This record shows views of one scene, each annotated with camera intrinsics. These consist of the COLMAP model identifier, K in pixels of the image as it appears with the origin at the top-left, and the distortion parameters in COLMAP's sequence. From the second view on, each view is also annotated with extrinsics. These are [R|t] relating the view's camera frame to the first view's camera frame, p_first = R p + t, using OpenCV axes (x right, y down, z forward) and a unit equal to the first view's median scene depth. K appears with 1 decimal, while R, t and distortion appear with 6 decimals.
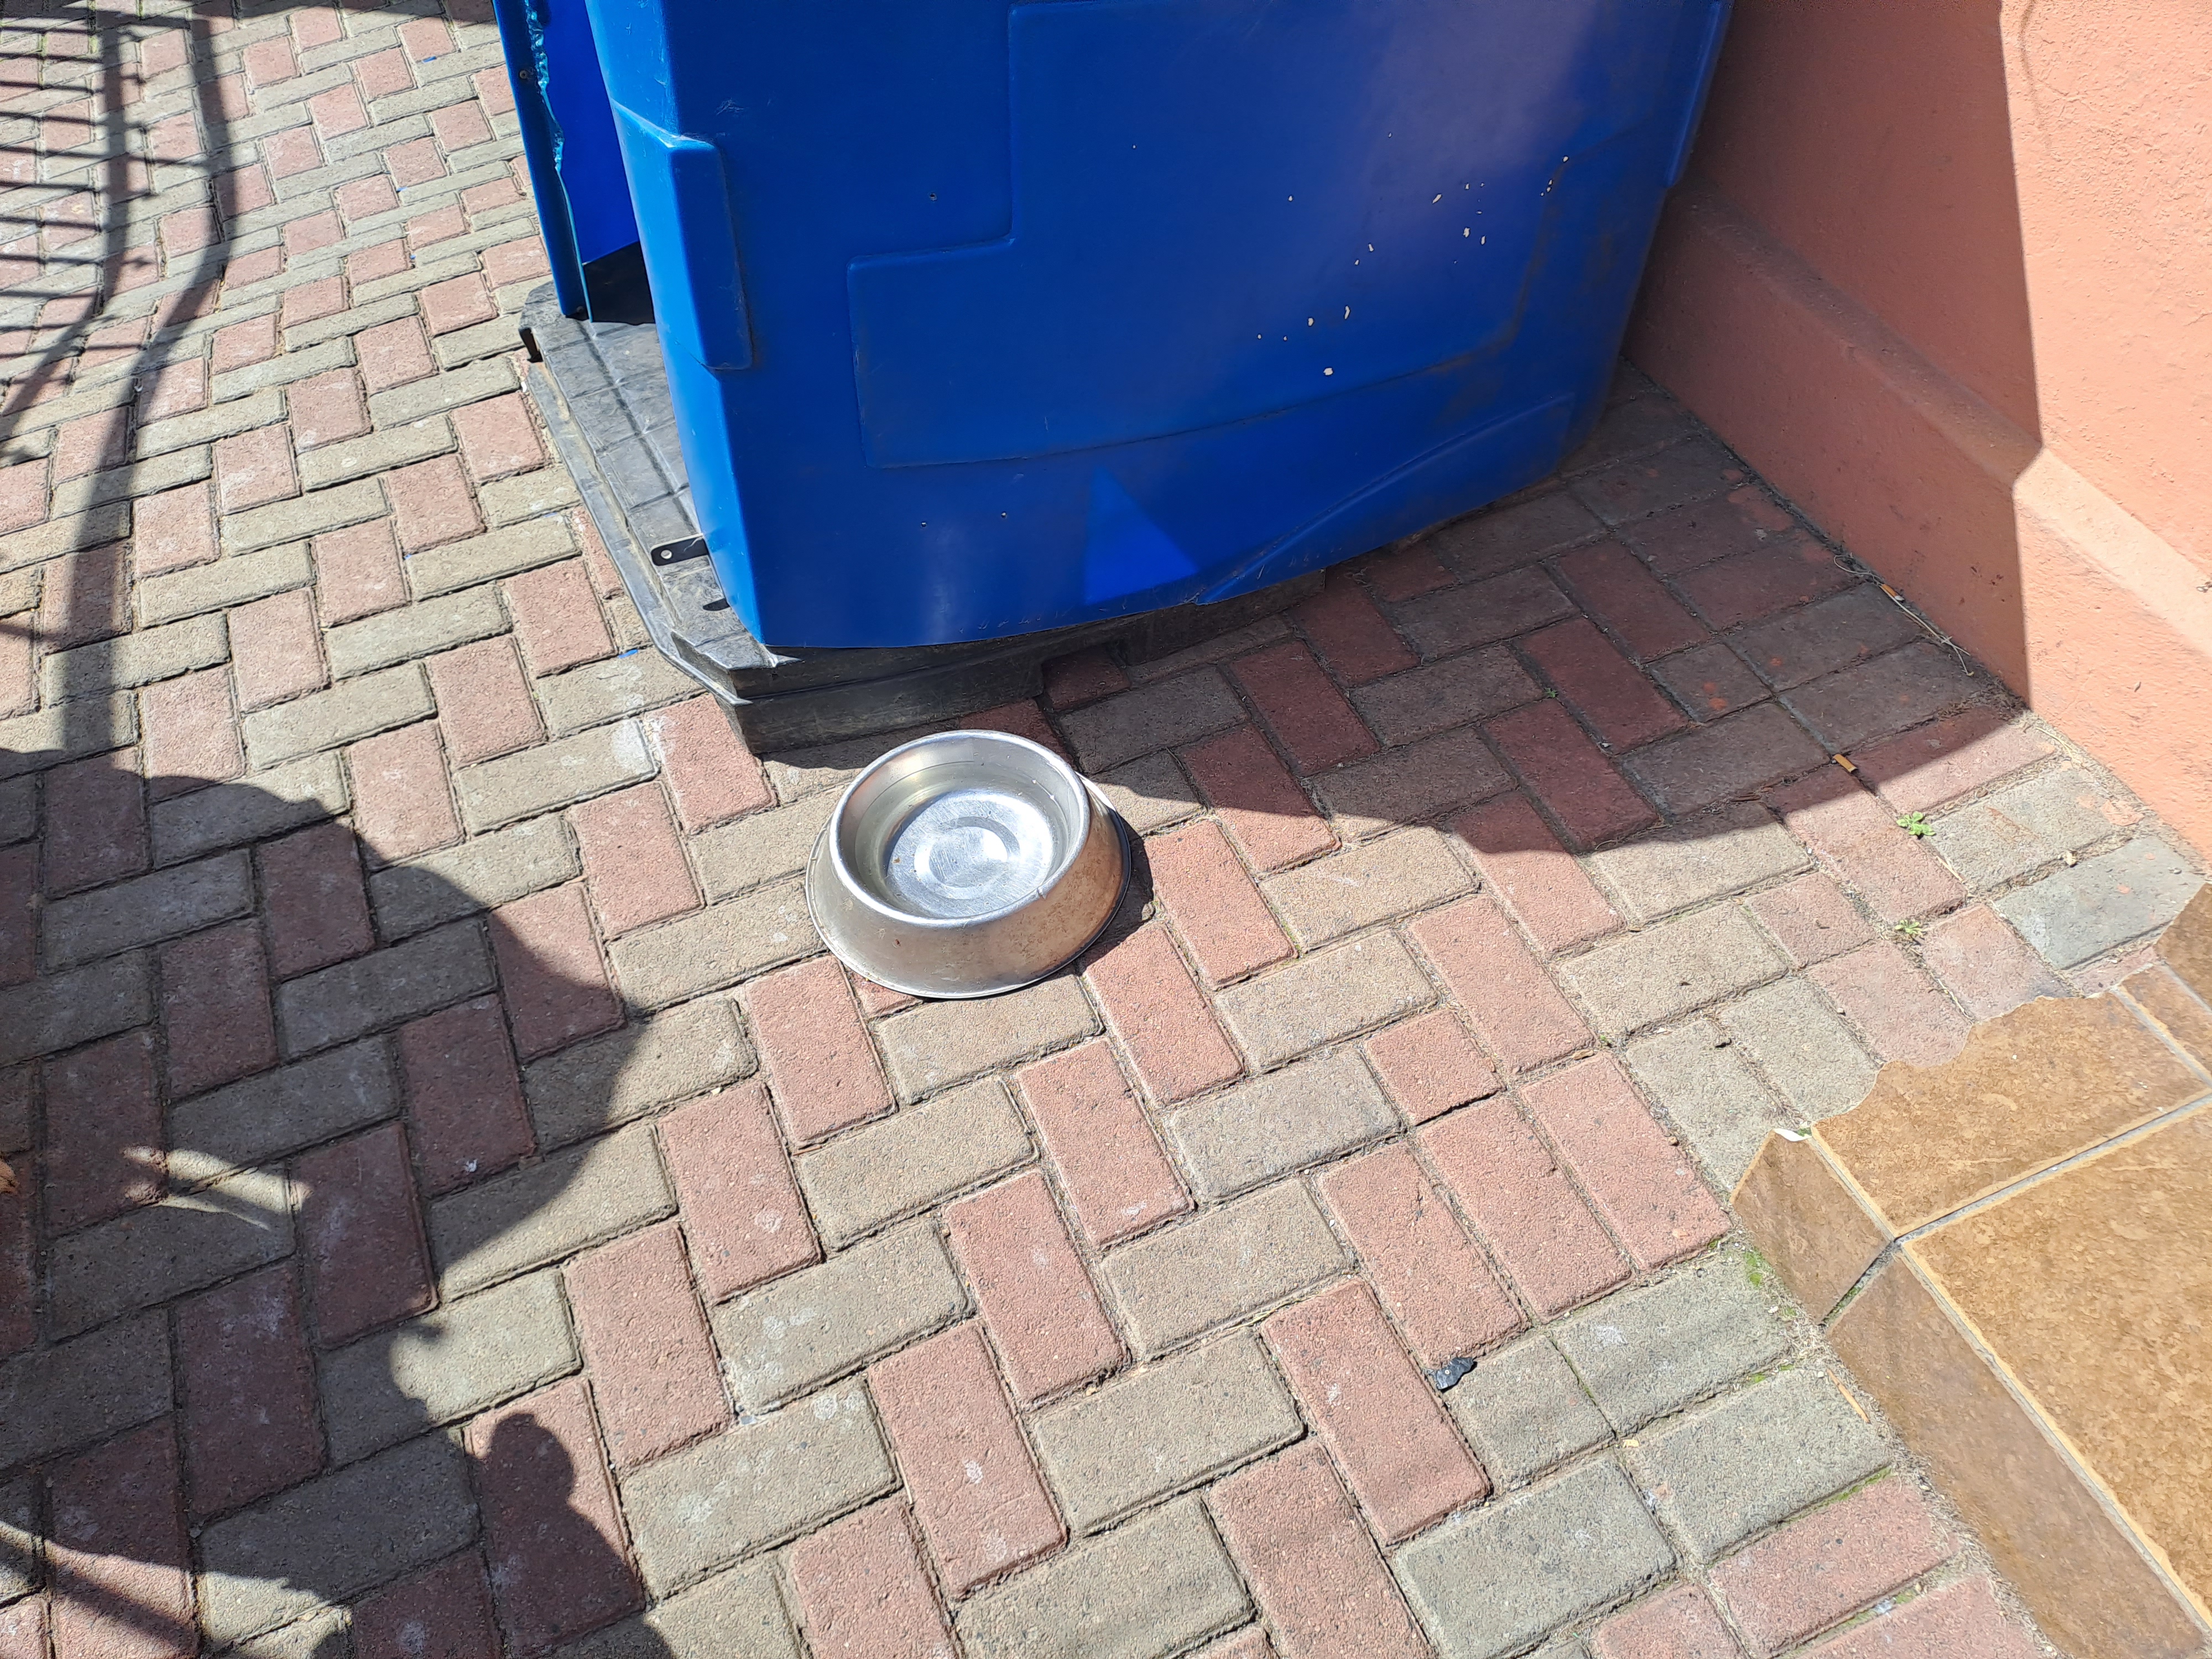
lens RADIAL K [[1657.6, 0, 1106.2], [0, 1657.6, 797.5], [0, 0, 1]] dist [0.068306, -0.070251]
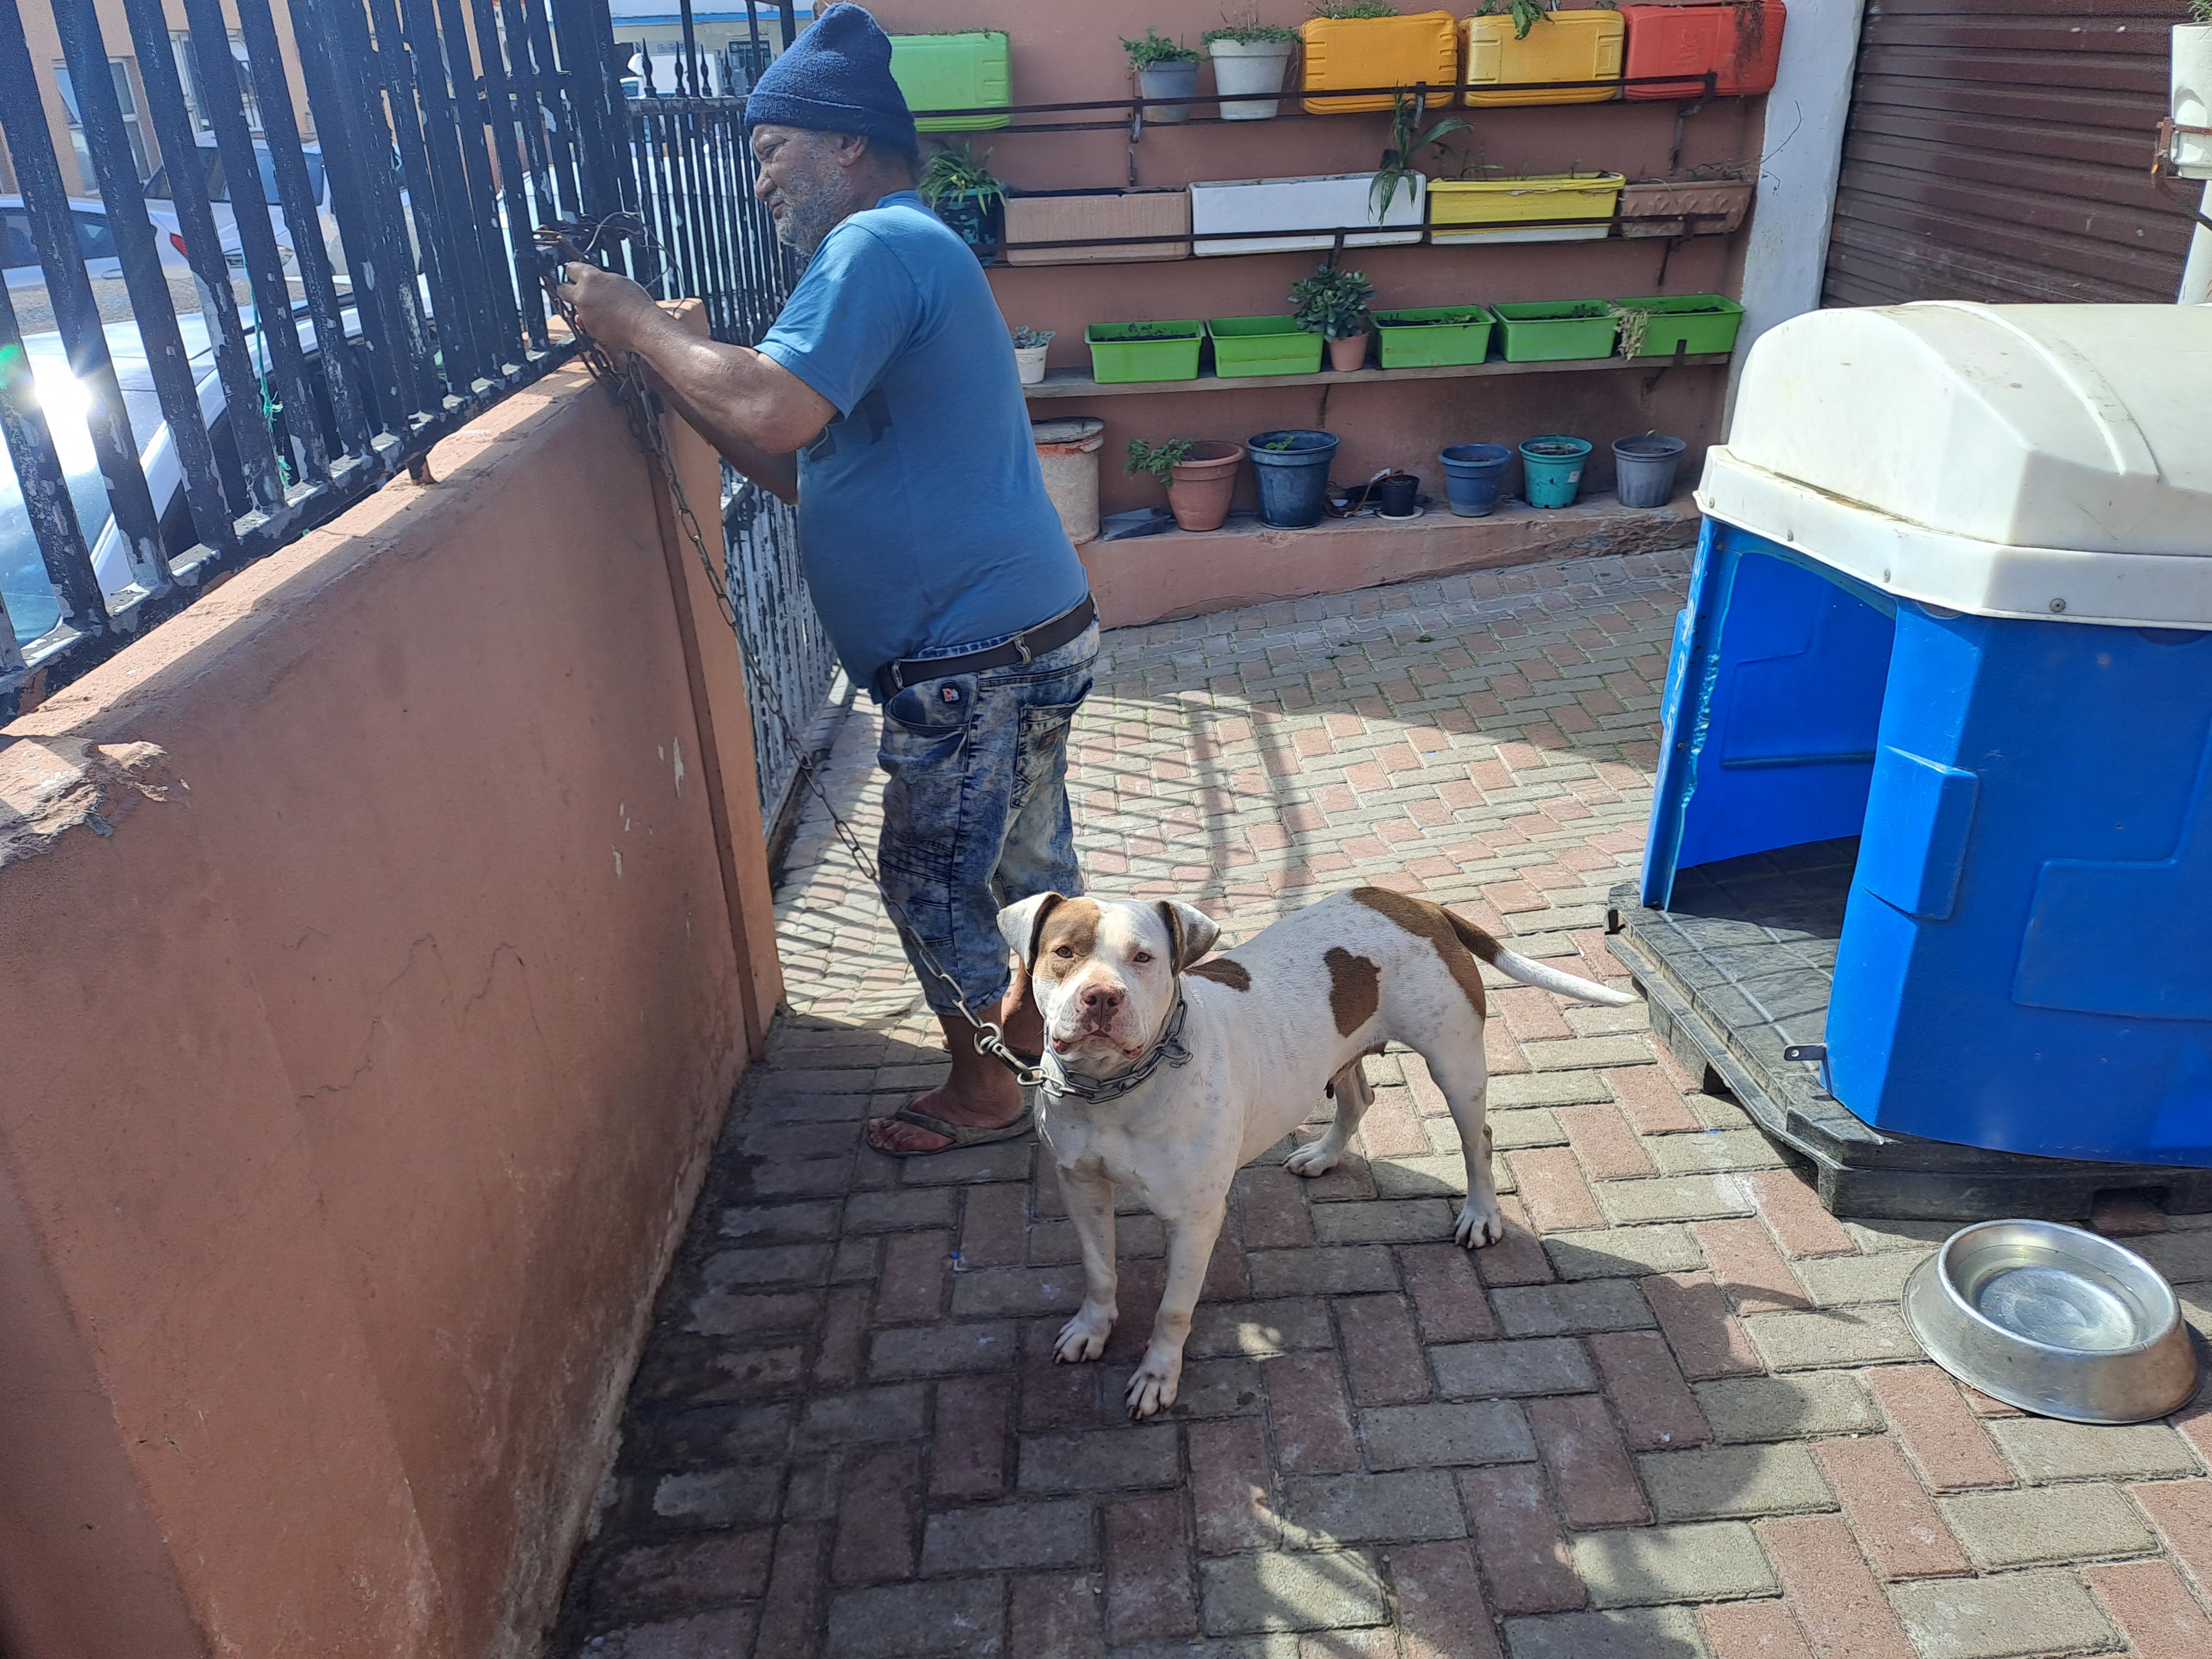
lens RADIAL K [[1600.4, 0, 1114.4], [0, 1600.4, 912.7], [0, 0, 1]] dist [0.018172, -0.008459]
pose [[0.929599, 0.145774, -0.338520, -0.314473], [-0.256498, 0.915430, -0.310156, 0.263018], [0.264679, 0.375151, 0.888373, -0.307762]]
